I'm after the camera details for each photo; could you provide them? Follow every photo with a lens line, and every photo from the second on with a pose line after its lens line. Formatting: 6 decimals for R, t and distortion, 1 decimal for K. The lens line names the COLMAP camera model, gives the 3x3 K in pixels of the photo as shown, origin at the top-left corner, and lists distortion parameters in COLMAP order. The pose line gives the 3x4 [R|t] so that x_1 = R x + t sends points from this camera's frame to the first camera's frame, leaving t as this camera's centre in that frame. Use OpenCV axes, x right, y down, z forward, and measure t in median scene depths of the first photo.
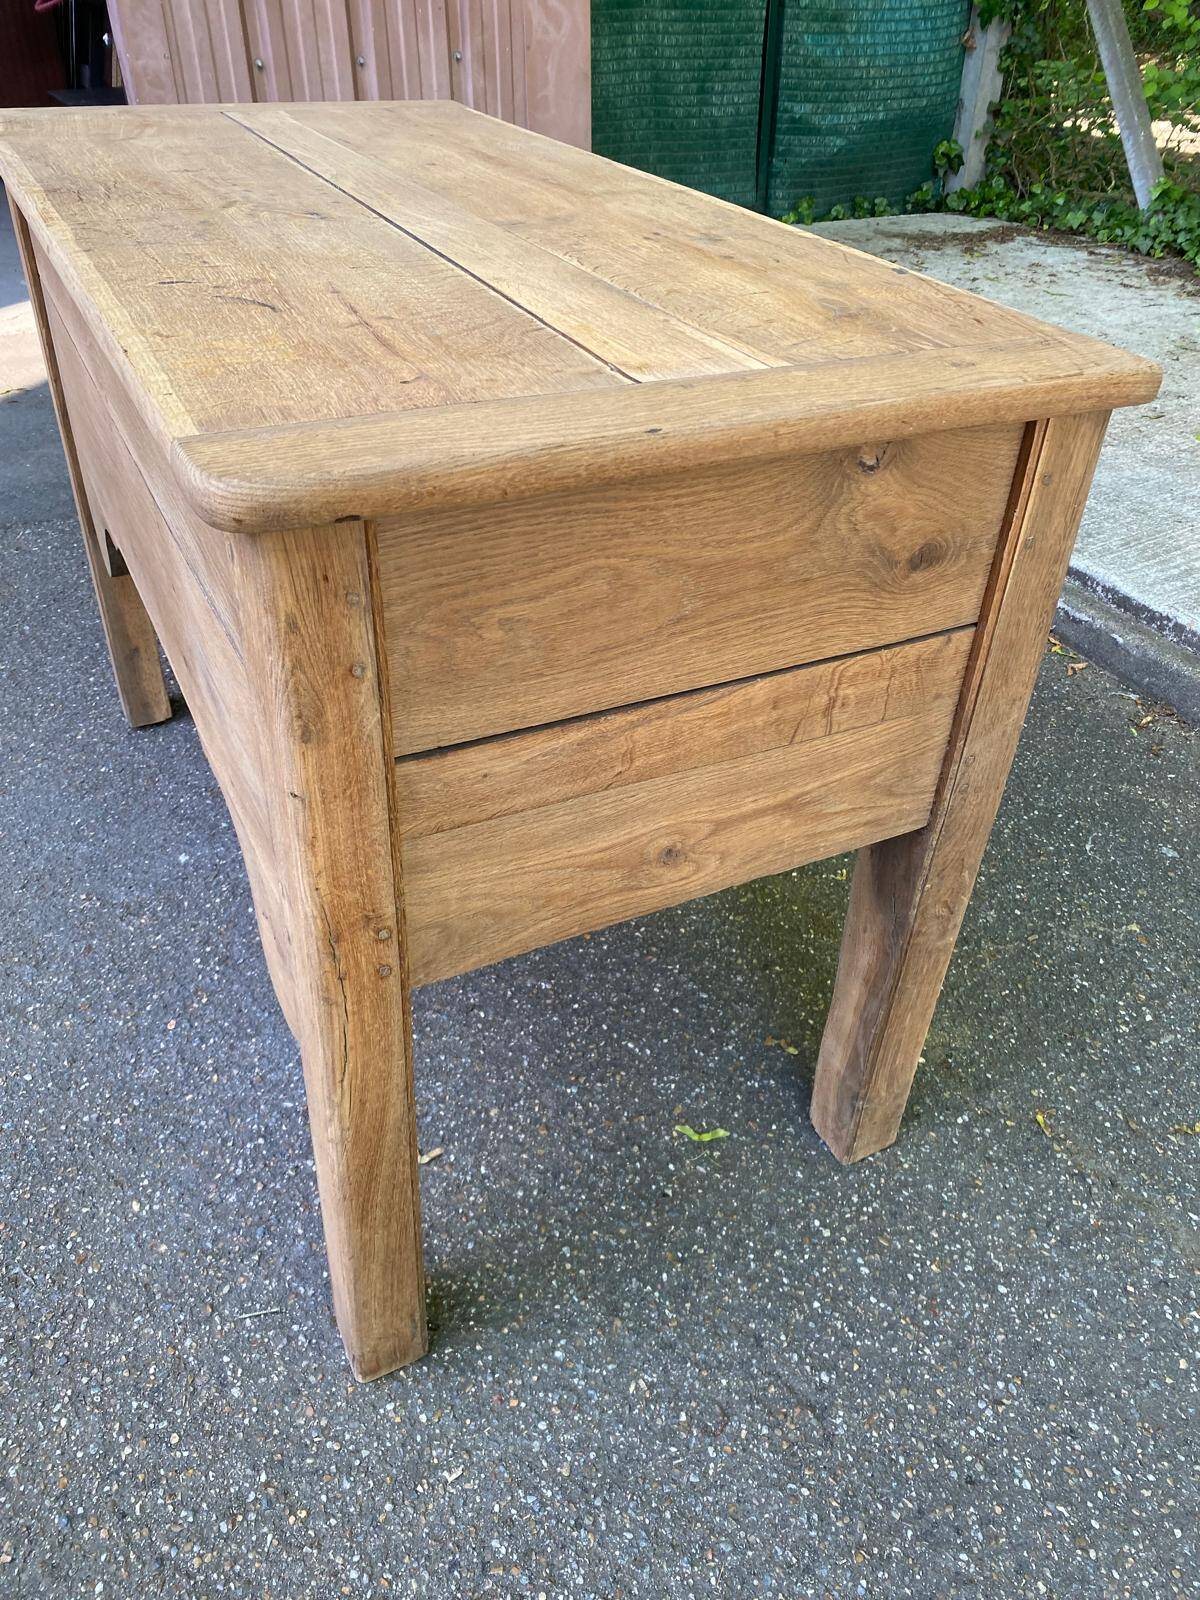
lens RADIAL K [[1228.1, 0, 603.4], [0, 1228.1, 782.1], [0, 0, 1]] dist [0.016877, -0.016721]
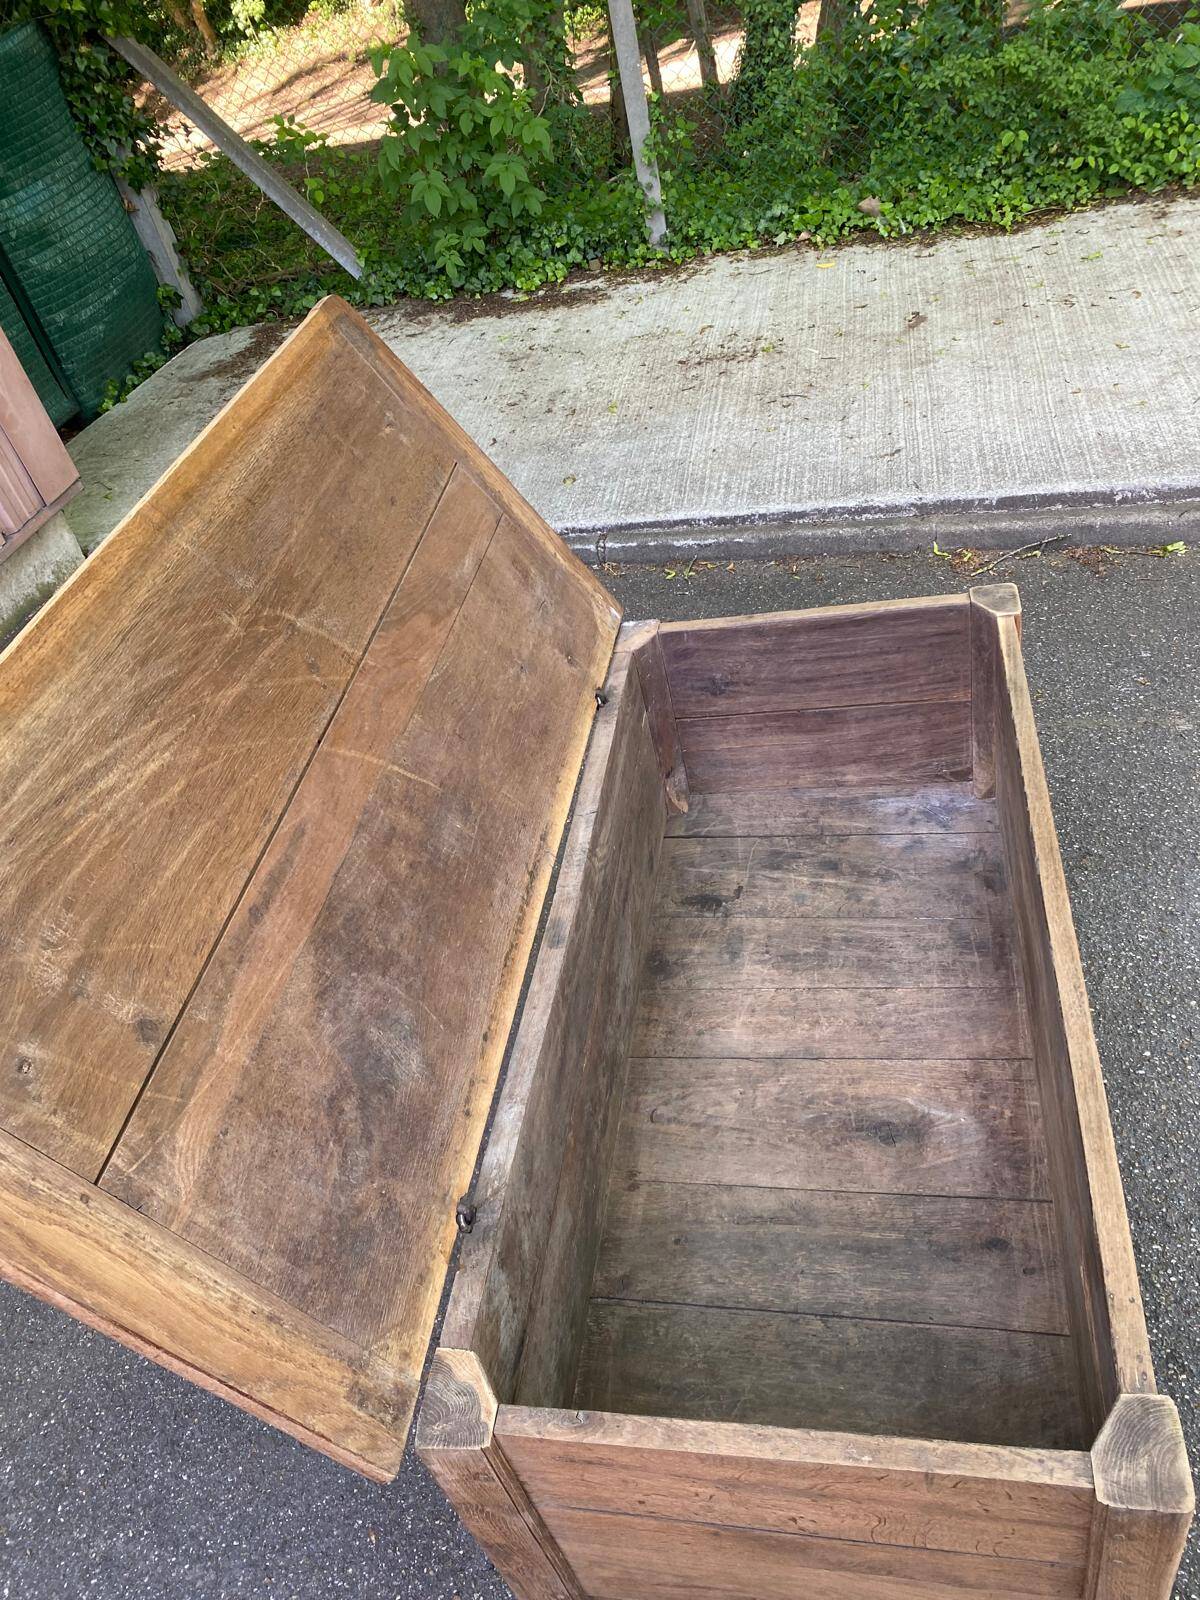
lens RADIAL K [[1228.1, 0, 609.3], [0, 1228.1, 794.4], [0, 0, 1]] dist [0.016877, -0.016721]
pose [[0.631838, -0.599856, 0.490870, -1.319748], [0.594452, 0.781422, 0.189753, -0.495540], [-0.497402, 0.171906, 0.850318, -0.479108]]
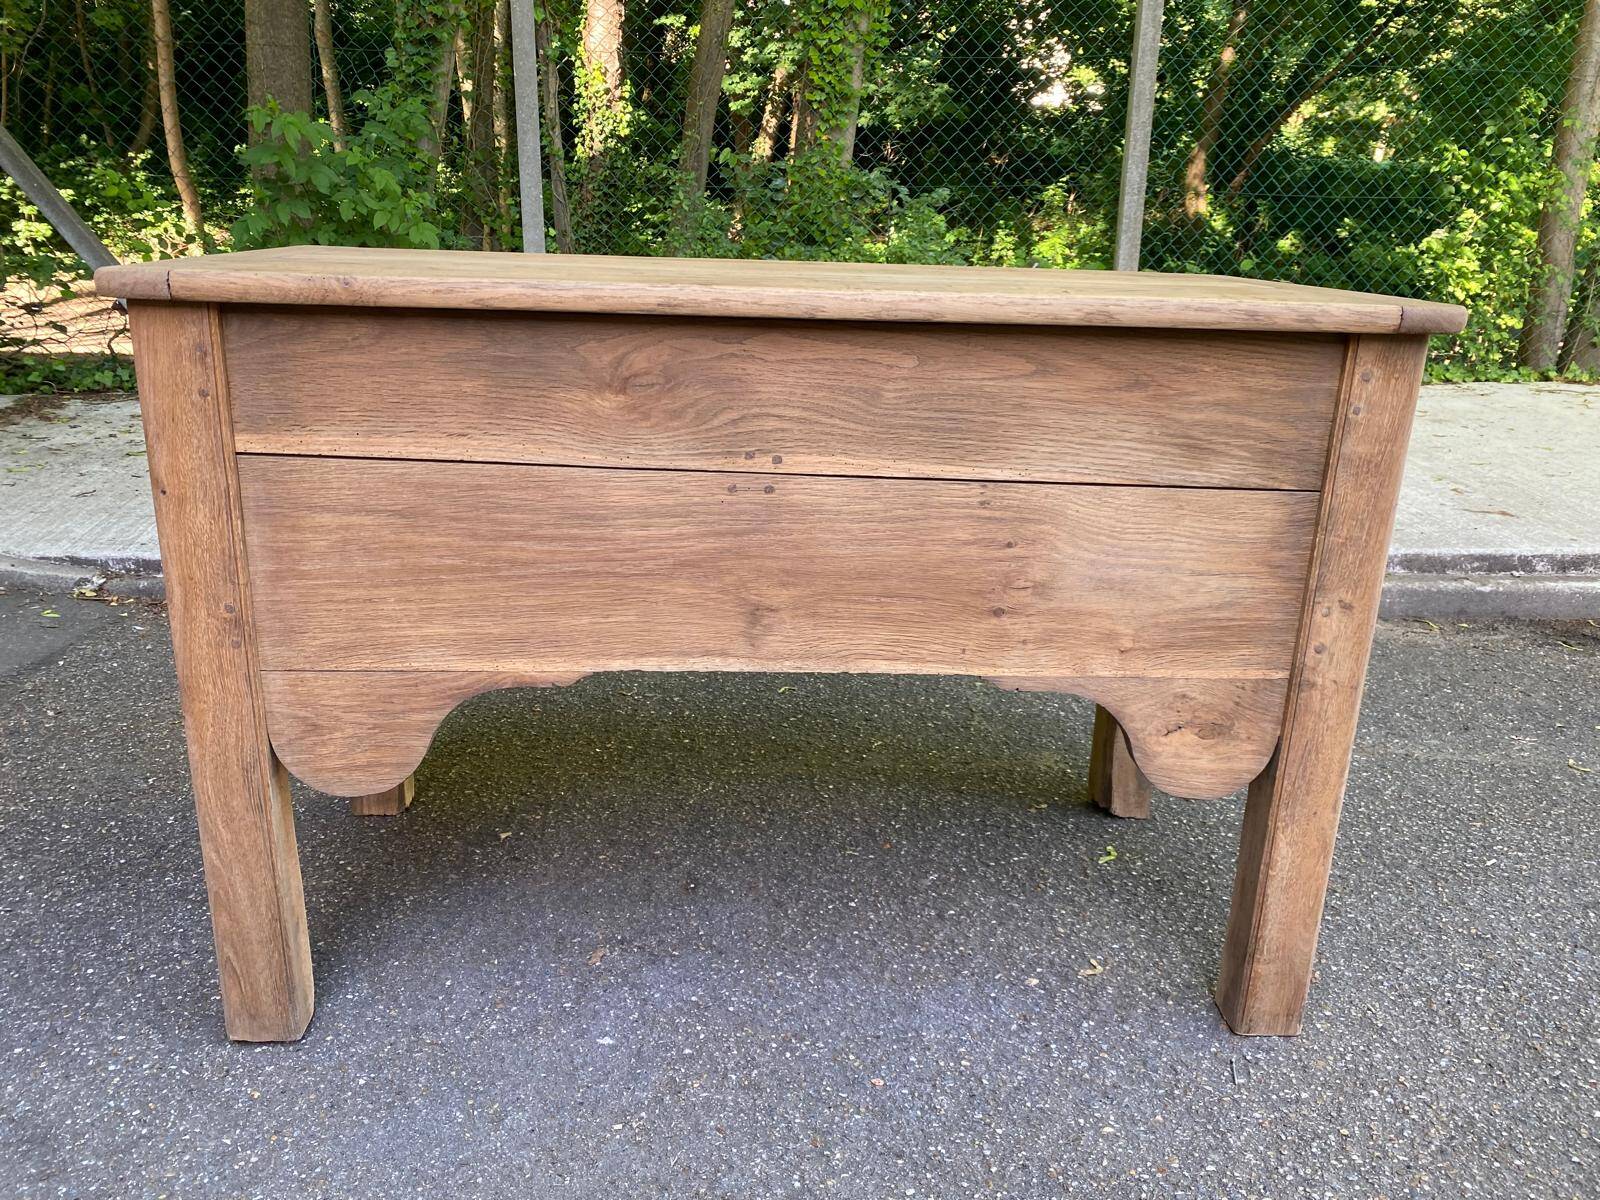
lens RADIAL K [[1228.1, 0, 784.4], [0, 1228.1, 596.0], [0, 0, 1]] dist [0.016877, -0.016721]
pose [[0.405097, -0.302732, 0.862699, -1.319986], [0.515608, 0.854868, 0.057870, -0.262984], [-0.755013, 0.421371, 0.502396, 0.505755]]
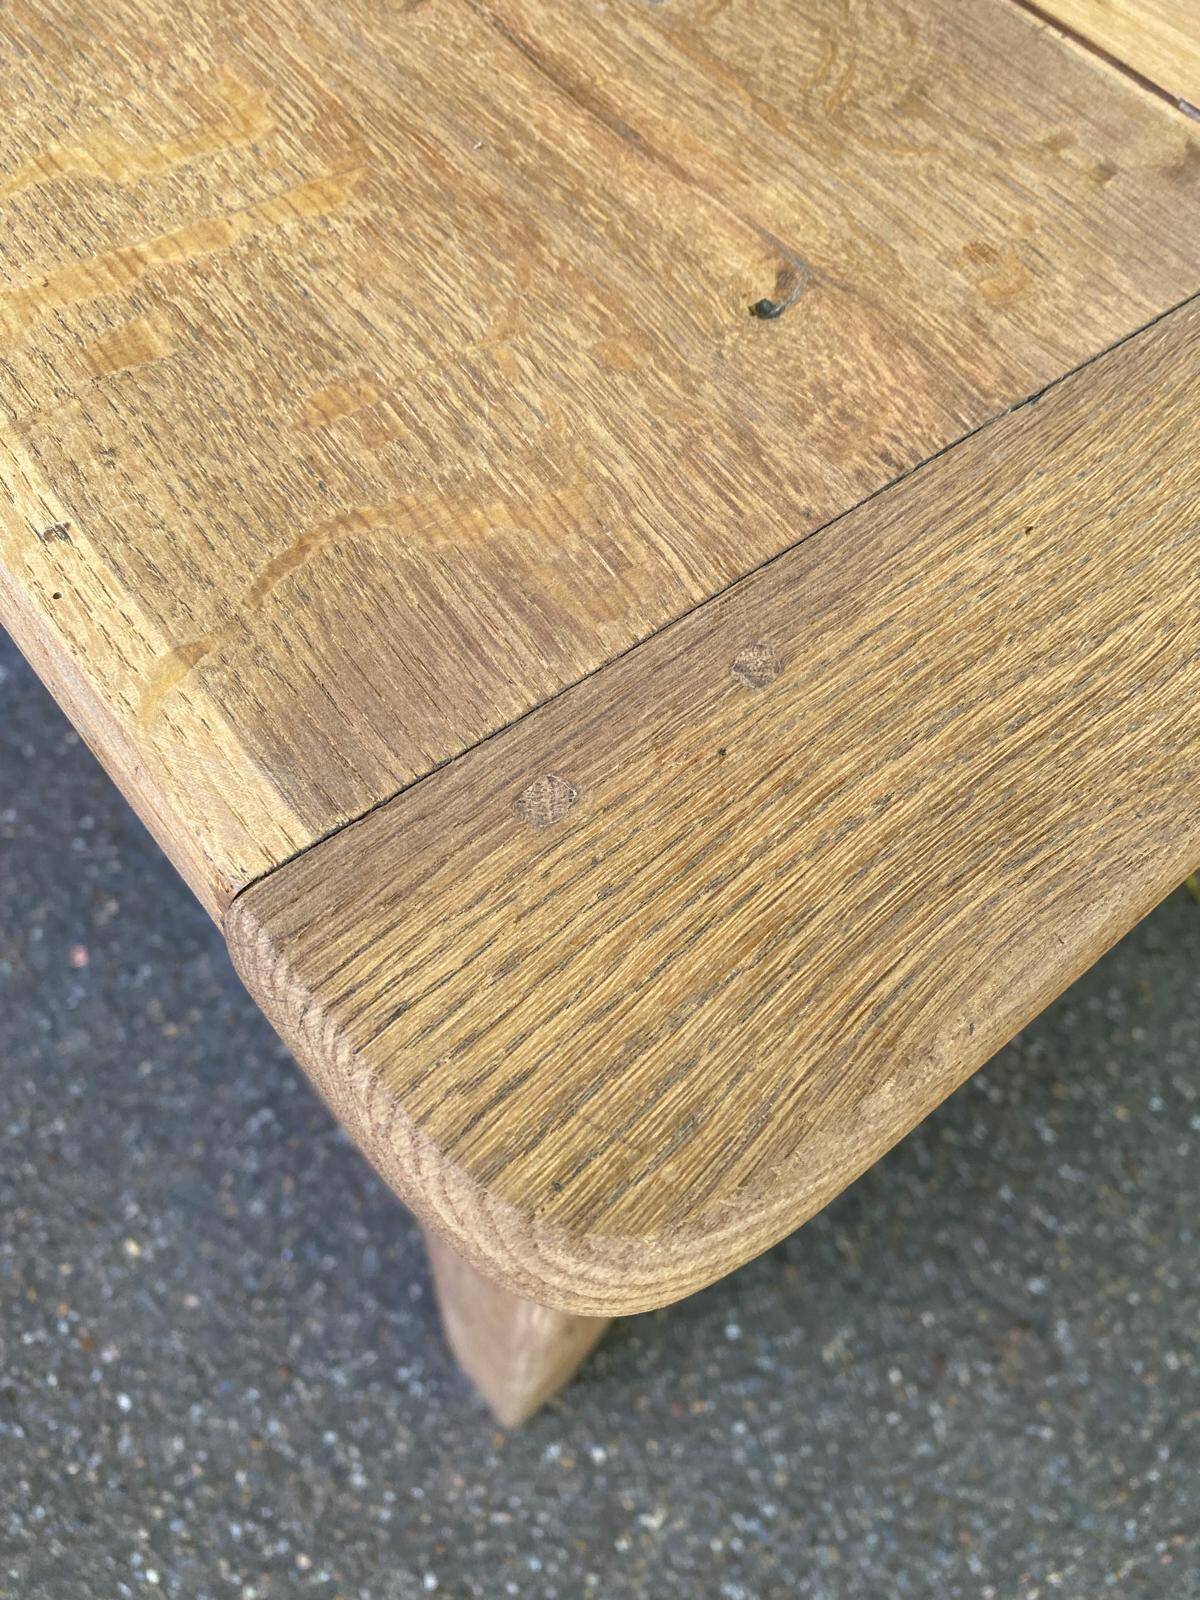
lens RADIAL K [[1228.1, 0, 612.6], [0, 1228.1, 786.0], [0, 0, 1]] dist [0.016877, -0.016721]
pose [[0.975142, -0.169416, 0.142817, -0.161108], [0.092432, 0.896789, 0.432696, -0.215186], [-0.201383, -0.408739, 0.890156, 0.403820]]
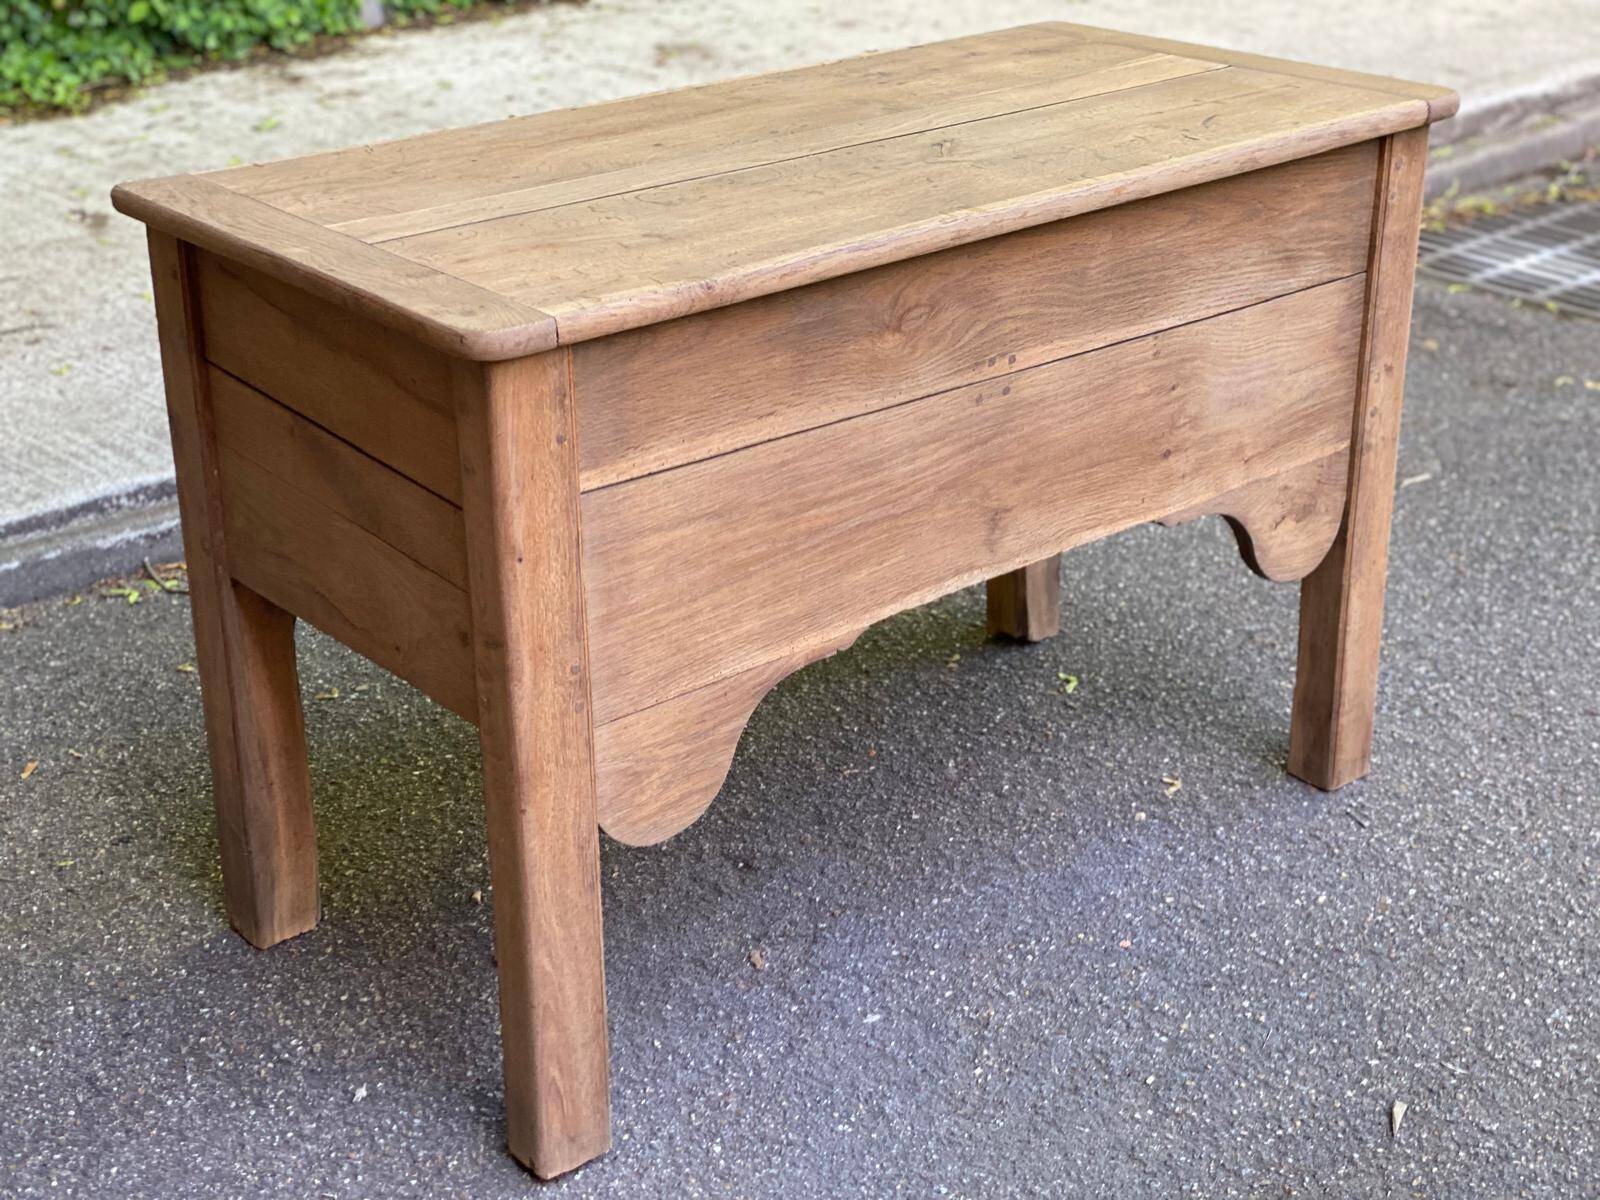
lens RADIAL K [[2401.2, 0, 790.9], [0, 2401.2, 560.4], [0, 0, 1]] dist [0.125613, 0.000000]
pose [[-0.229159, -0.415943, 0.880044, -2.178226], [0.562240, 0.681469, 0.468493, -1.228511], [-0.794589, 0.602156, 0.077695, 1.070645]]
